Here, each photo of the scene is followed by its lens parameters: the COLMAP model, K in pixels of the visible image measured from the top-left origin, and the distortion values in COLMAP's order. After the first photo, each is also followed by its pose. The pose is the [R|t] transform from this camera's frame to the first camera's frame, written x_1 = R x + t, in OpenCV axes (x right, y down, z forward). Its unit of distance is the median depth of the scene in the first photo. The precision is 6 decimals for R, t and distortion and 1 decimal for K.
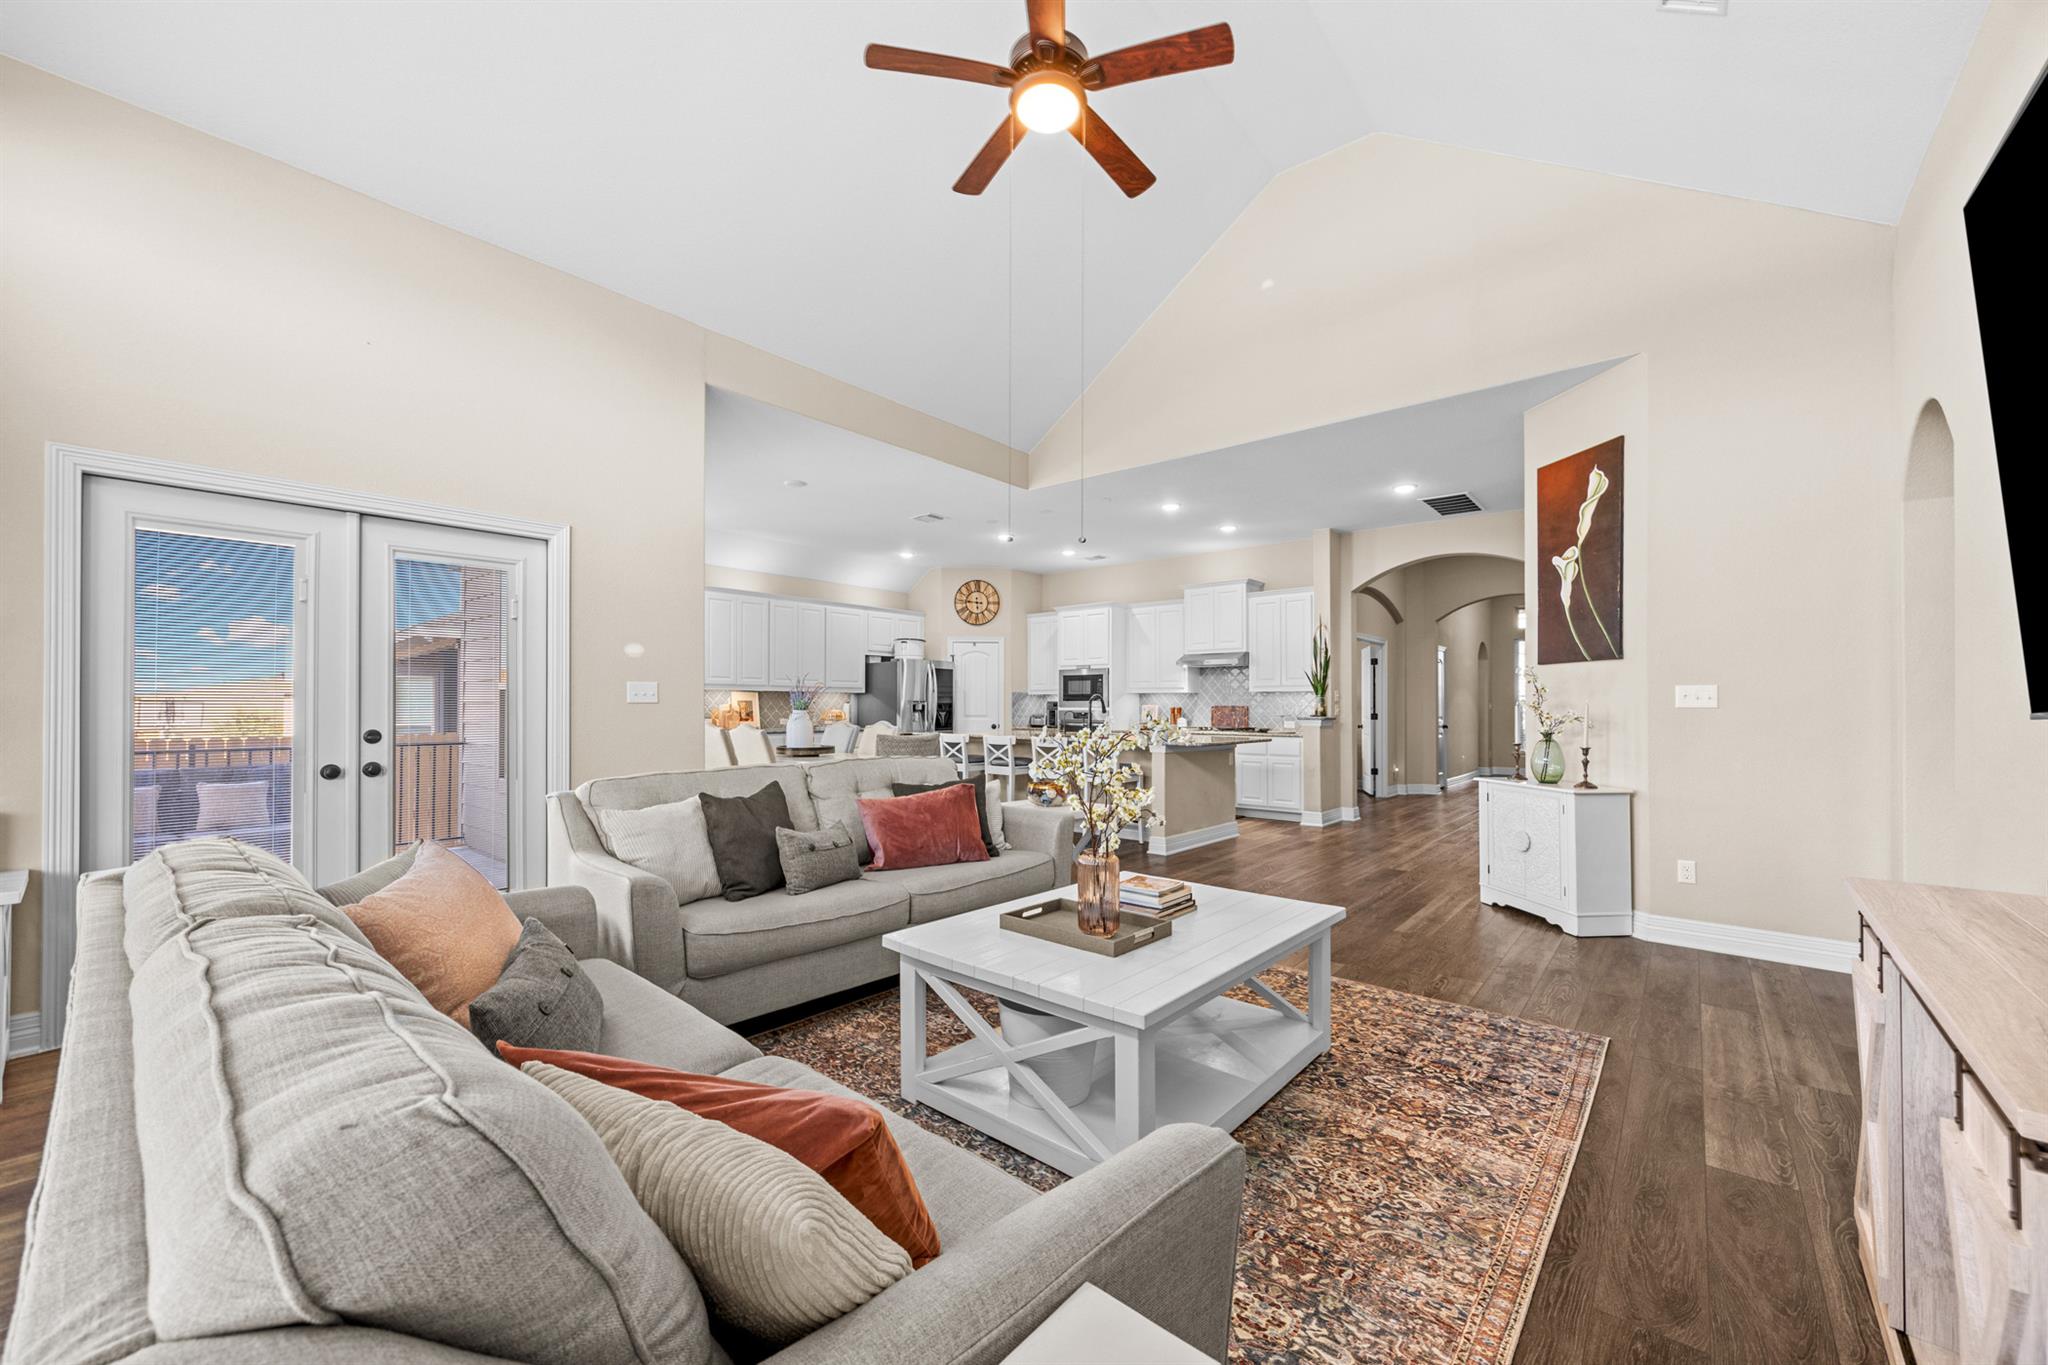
lens RADIAL K [[790.4, 0, 1024.9], [0, 790.4, 693.9], [0, 0, 1]] dist [0.004456, -0.000427]
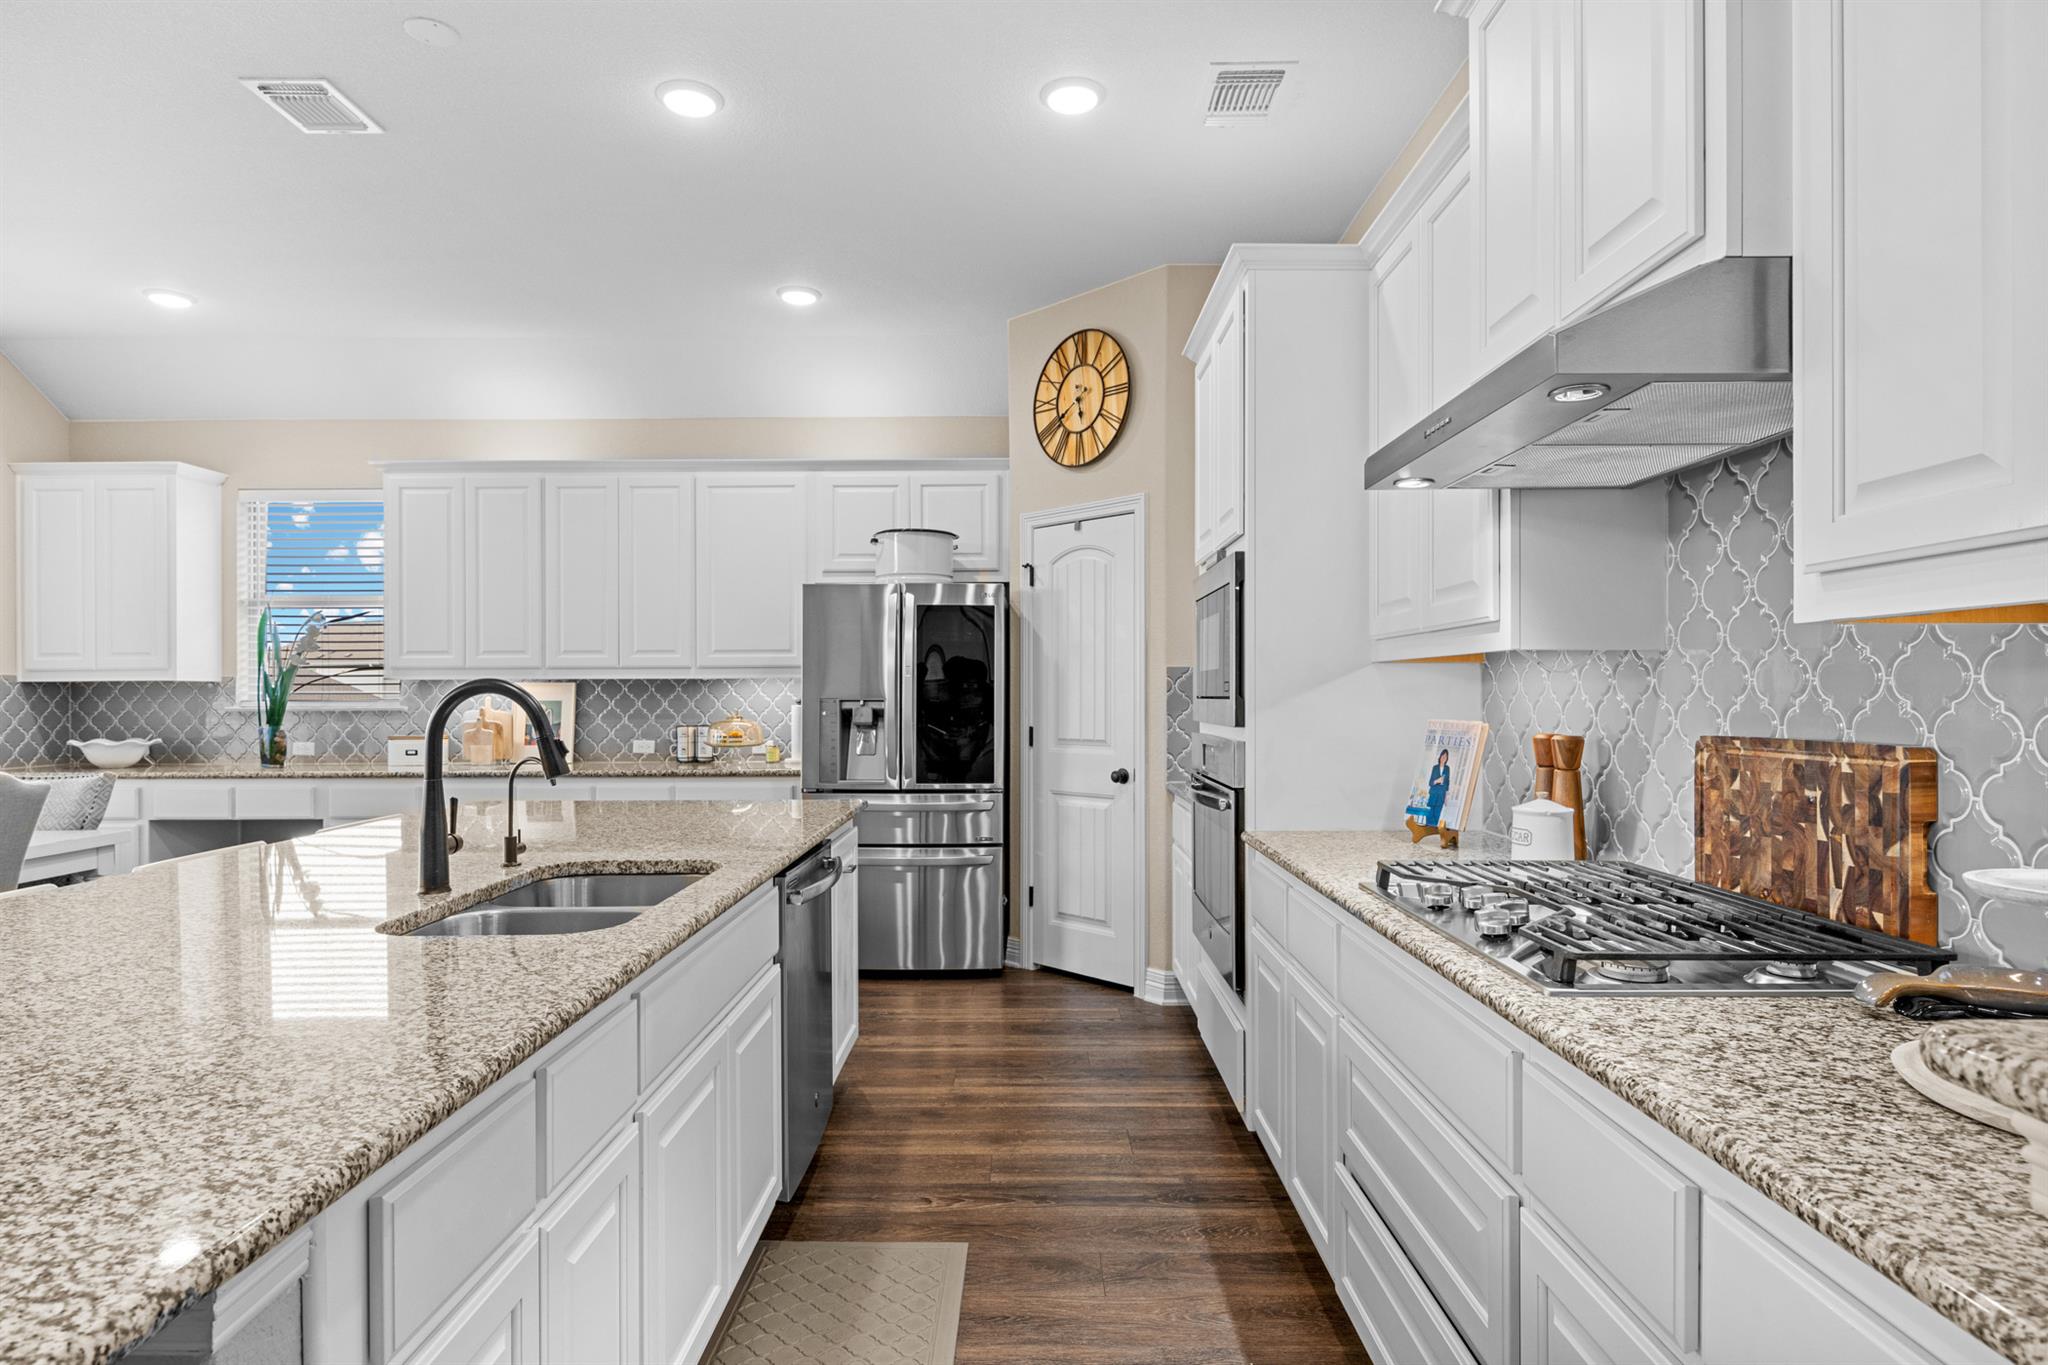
lens RADIAL K [[1097.9, 0, 1033.4], [0, 1097.9, 698.2], [0, 0, 1]] dist [-0.005543, -0.006948]
pose [[0.655183, -0.001319, -0.755469, 0.539682], [0.019941, 0.999680, 0.015549, 0.004510], [0.755207, -0.025252, 0.655000, 1.348017]]
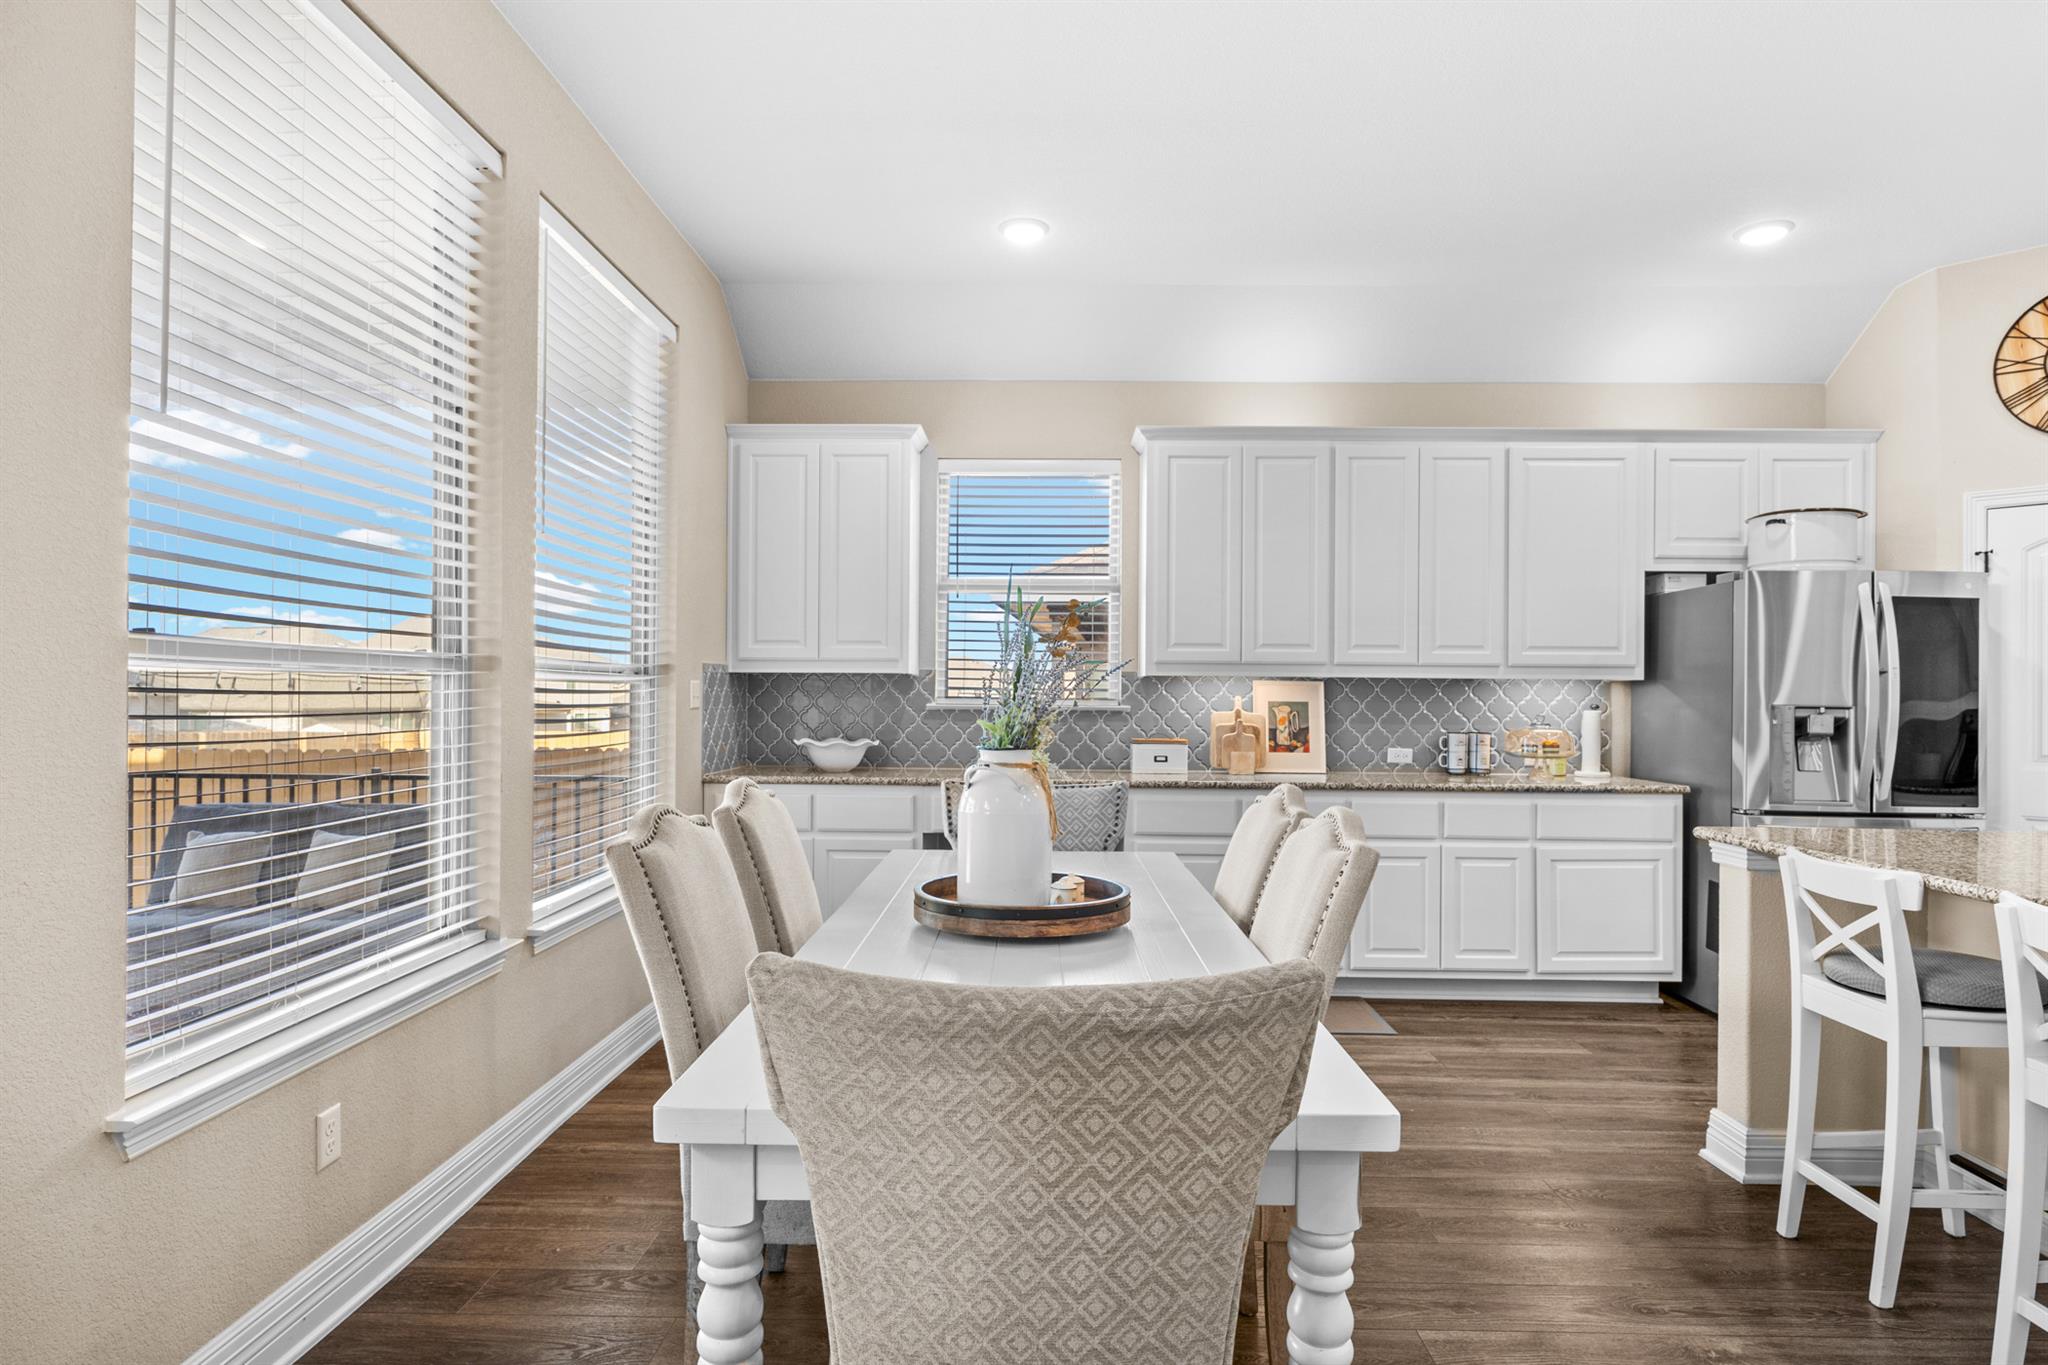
lens RADIAL K [[1140.9, 0, 1019.2], [0, 1140.9, 677.2], [0, 0, 1]] dist [0.001966, 0.001459]
pose [[0.633041, -0.005954, -0.774096, 0.021808], [0.006817, 0.999975, -0.002116, -0.006303], [0.774088, -0.003937, 0.633065, 0.882702]]
